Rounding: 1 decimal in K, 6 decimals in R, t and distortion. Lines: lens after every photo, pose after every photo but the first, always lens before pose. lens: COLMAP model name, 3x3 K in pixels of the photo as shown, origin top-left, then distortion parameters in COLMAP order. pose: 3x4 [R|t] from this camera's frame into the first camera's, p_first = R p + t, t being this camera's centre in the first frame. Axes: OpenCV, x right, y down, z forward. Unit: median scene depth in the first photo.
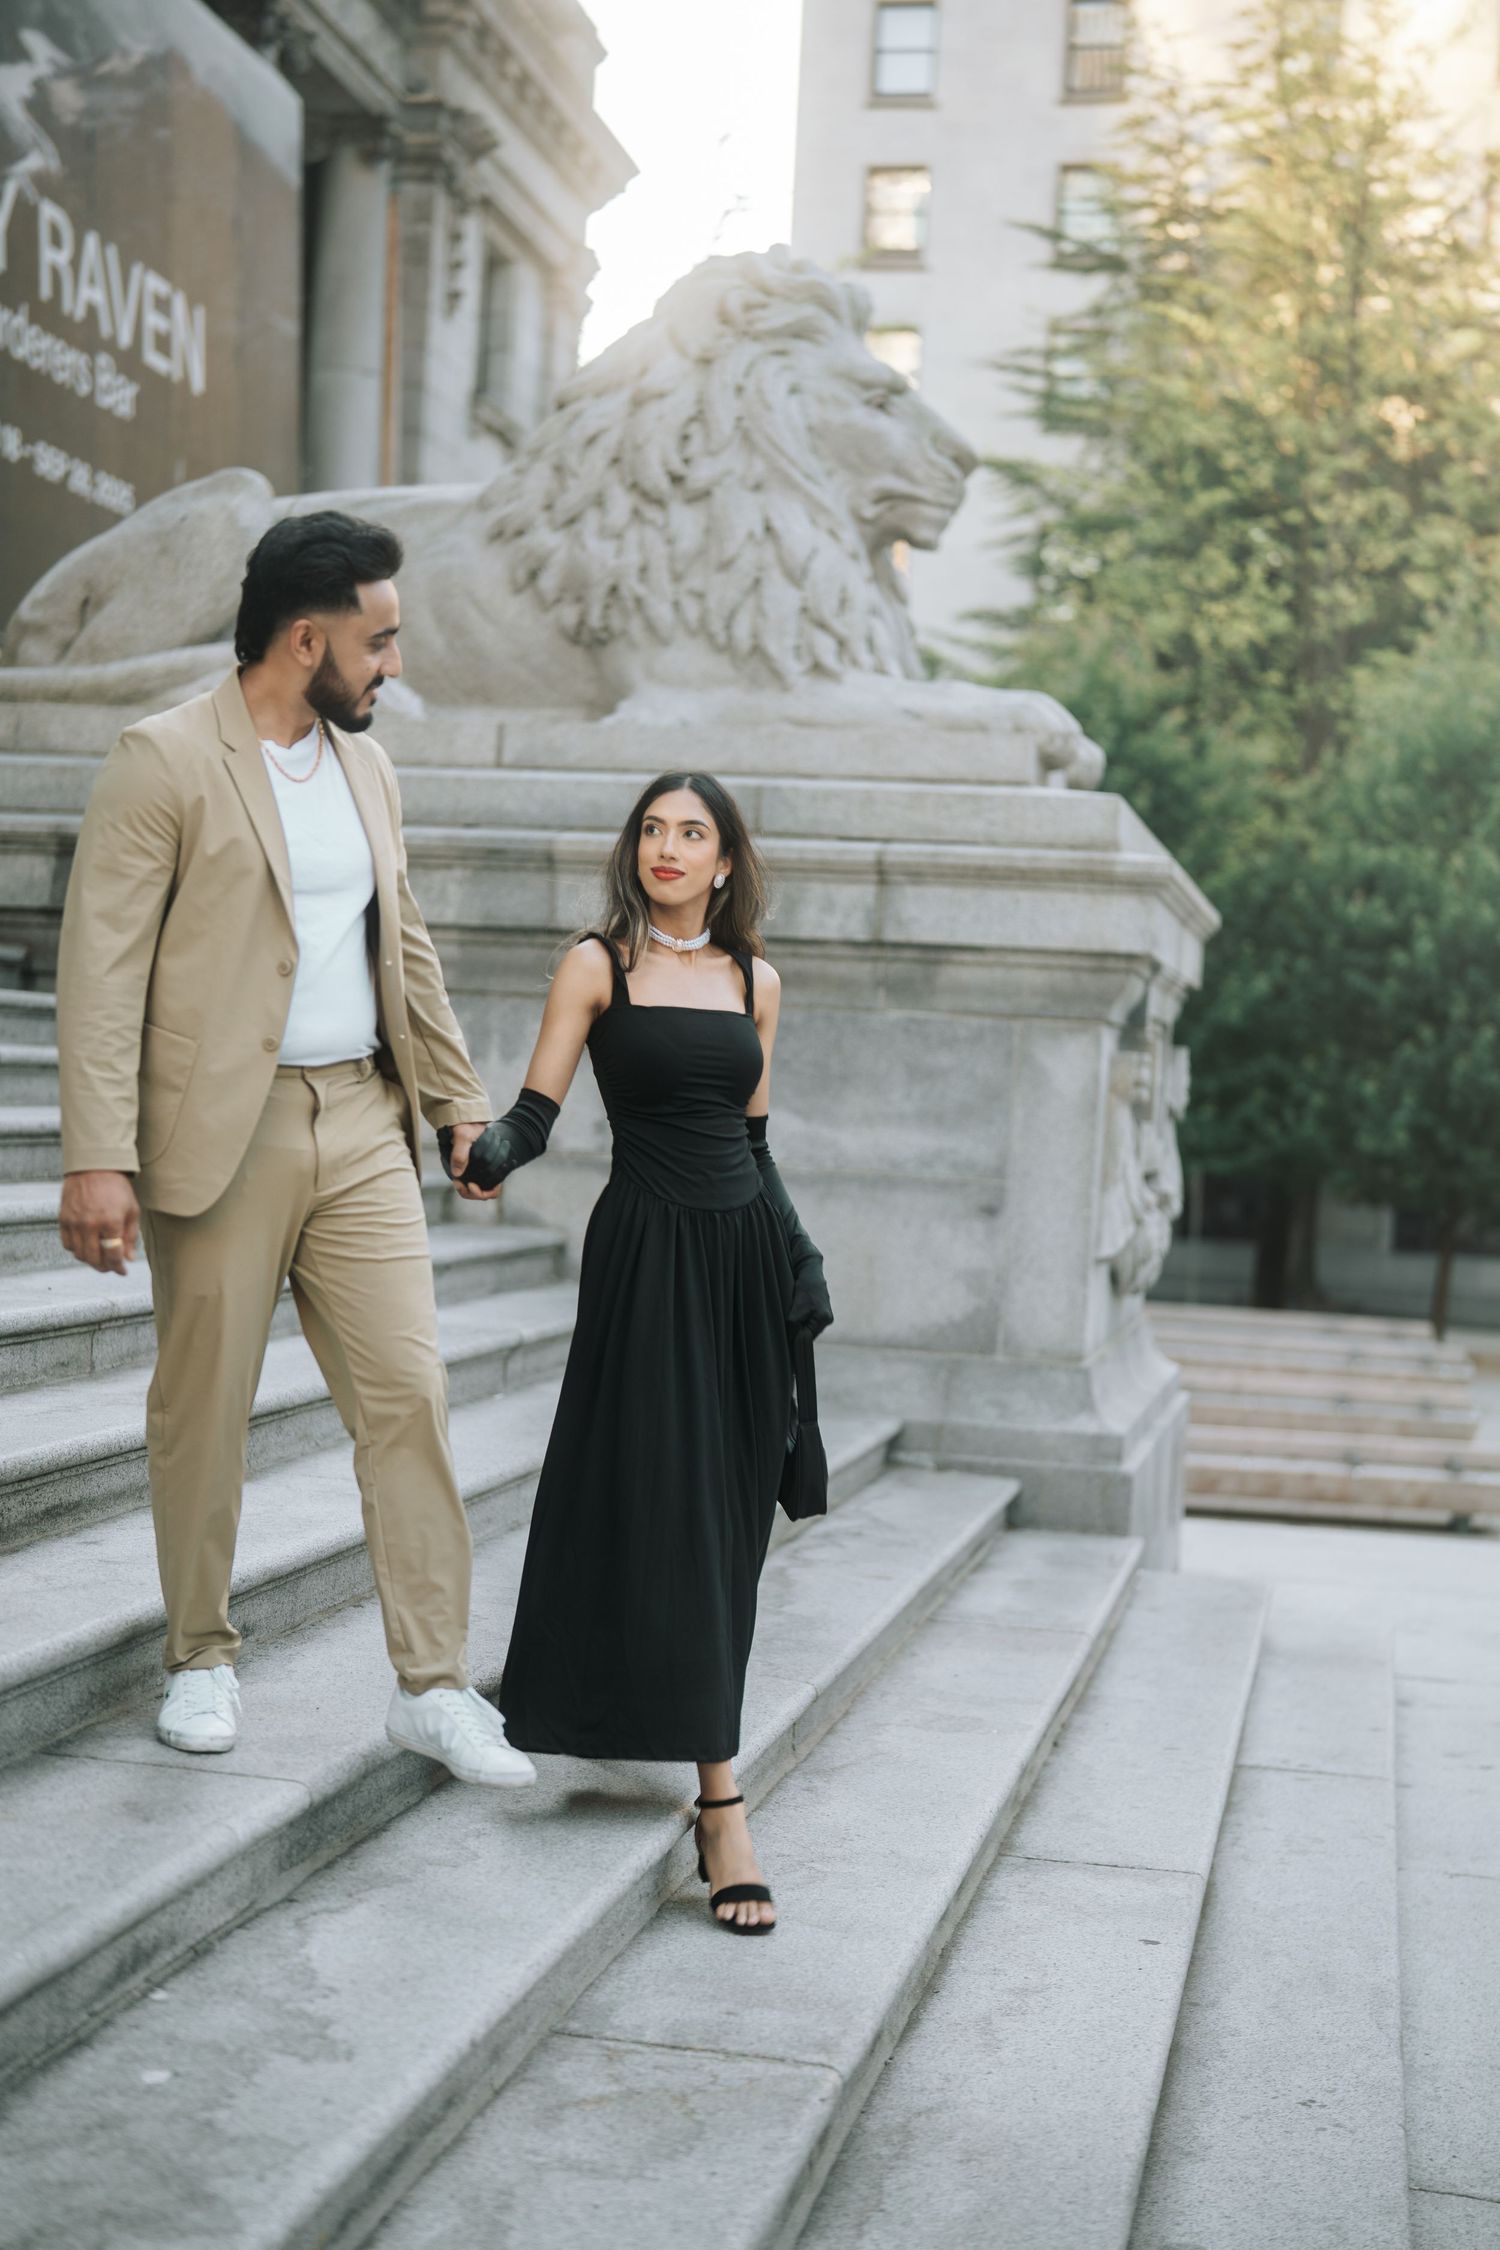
lens RADIAL K [[3072.4, 0, 750.8], [0, 3072.4, 1171.9], [0, 0, 1]] dist [-0.163330, 0.920929]
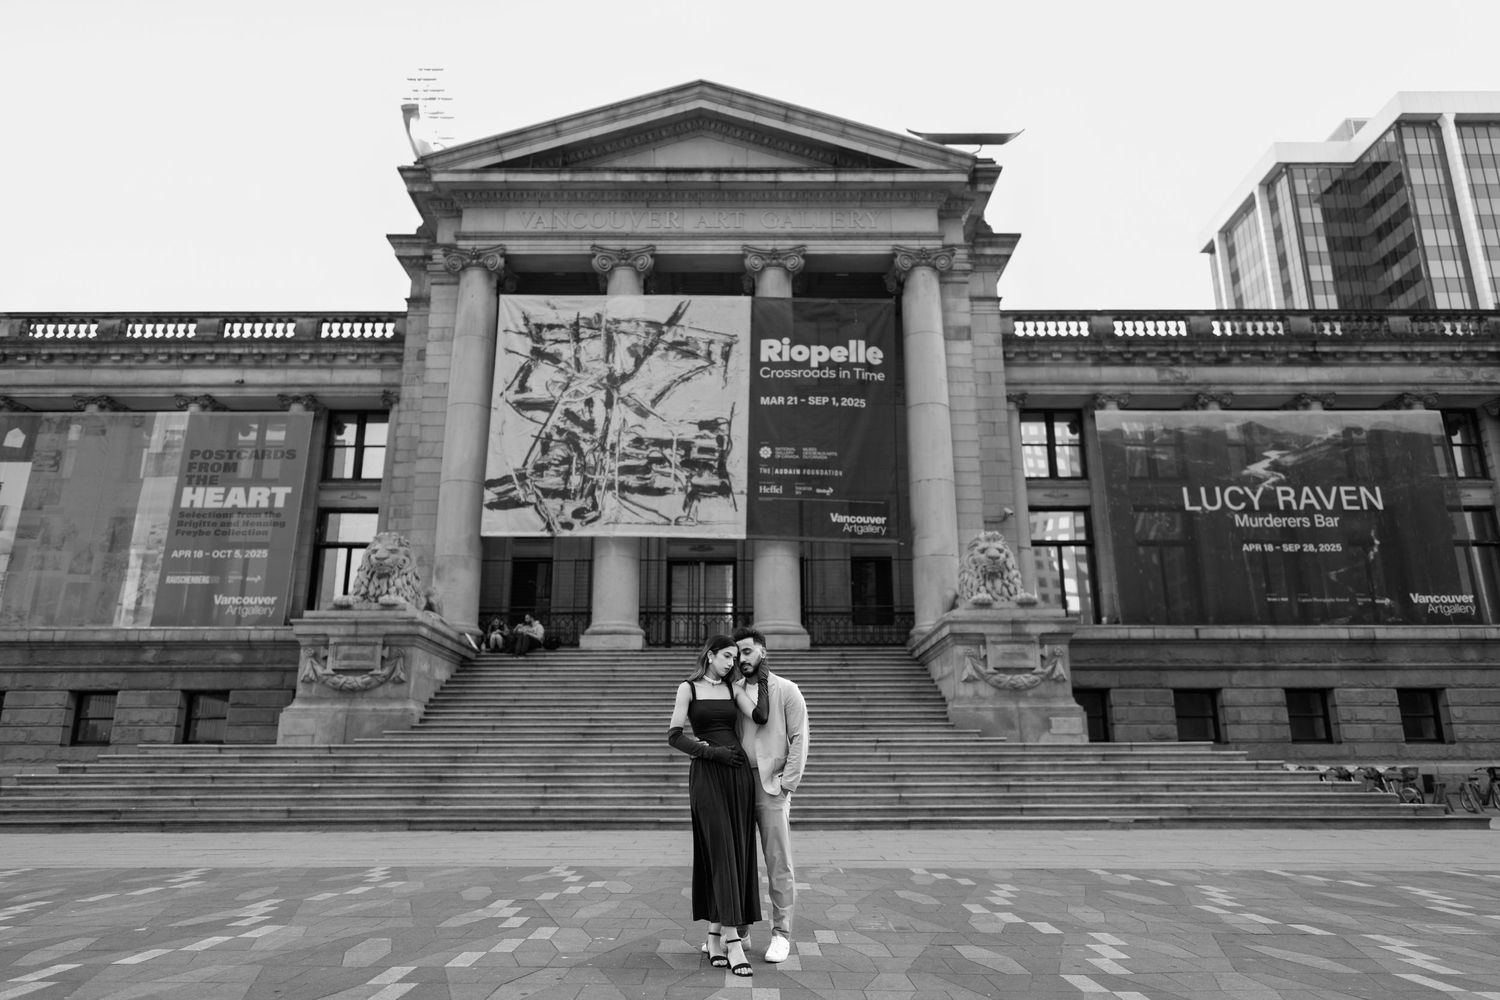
lens RADIAL K [[991.0, 0, 746.3], [0, 991.0, 506.6], [0, 0, 1]] dist [-0.039713, 0.050151]
pose [[0.201777, -0.313359, -0.927951, 1.887284], [-0.019842, 0.945936, -0.323747, 0.331868], [0.979230, 0.083737, 0.184650, 0.143710]]
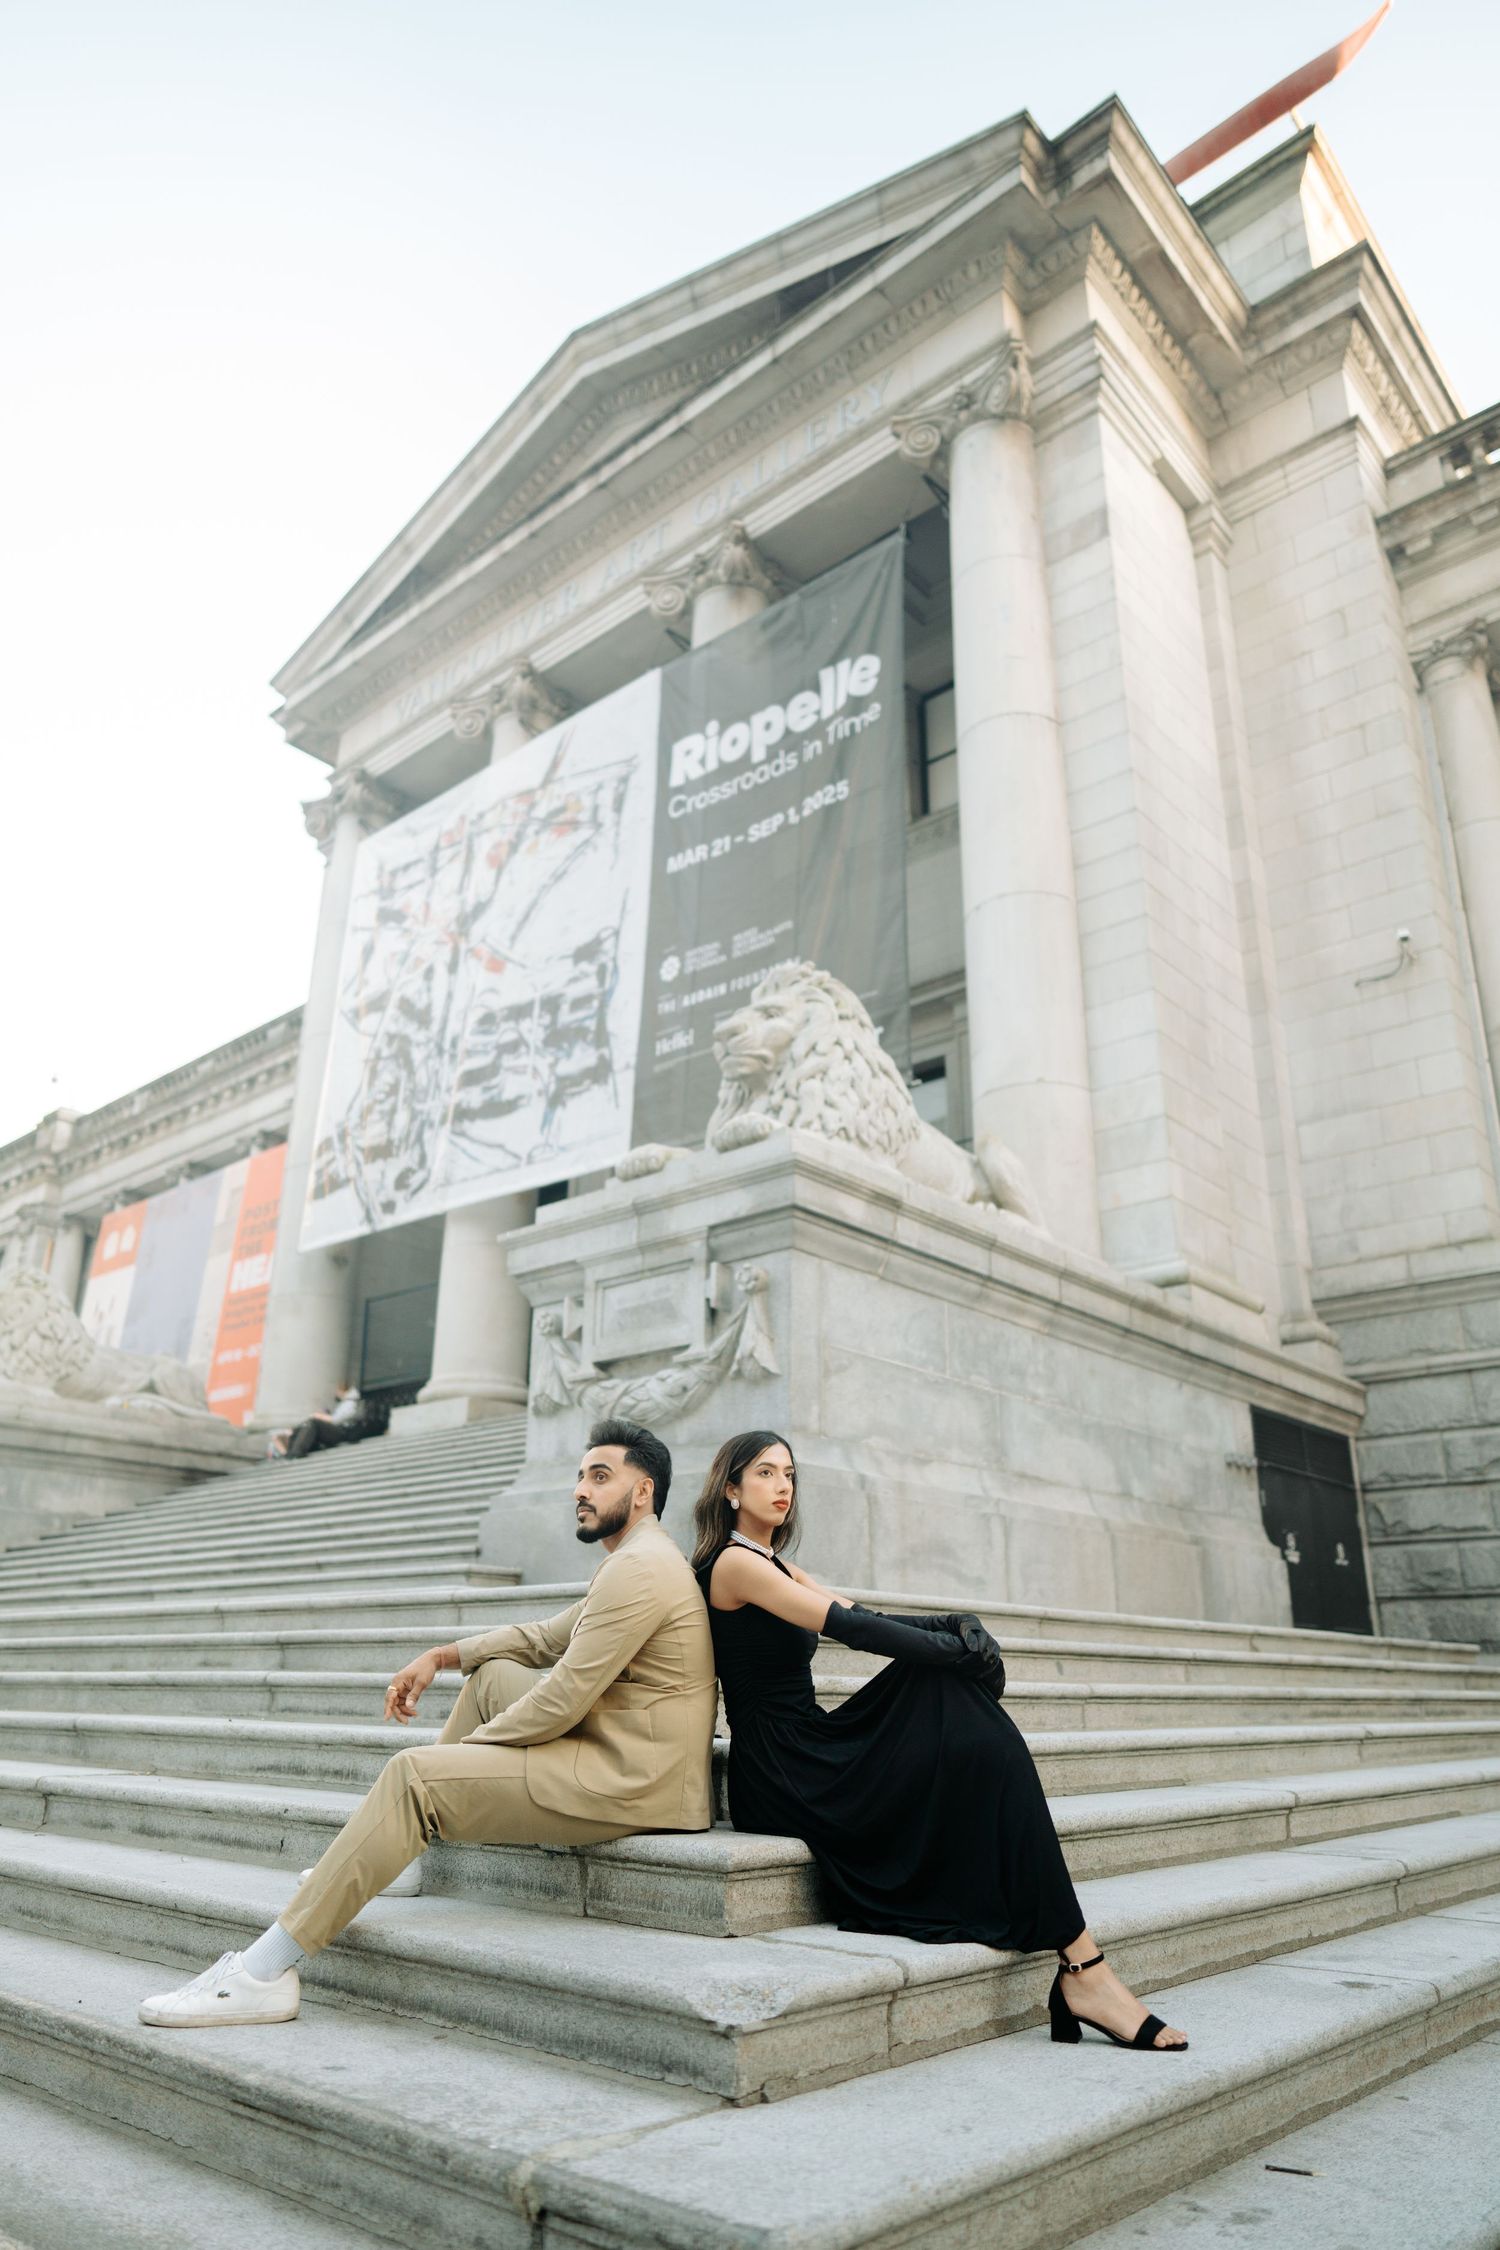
lens RADIAL K [[1486.5, 0, 761.7], [0, 1486.5, 1133.0], [0, 0, 1]] dist [-0.039713, 0.050151]
pose [[-0.491680, -0.369374, -0.788552, 0.843576], [-0.075627, 0.920266, -0.383916, 0.213006], [0.867486, -0.129128, -0.480411, 1.528380]]
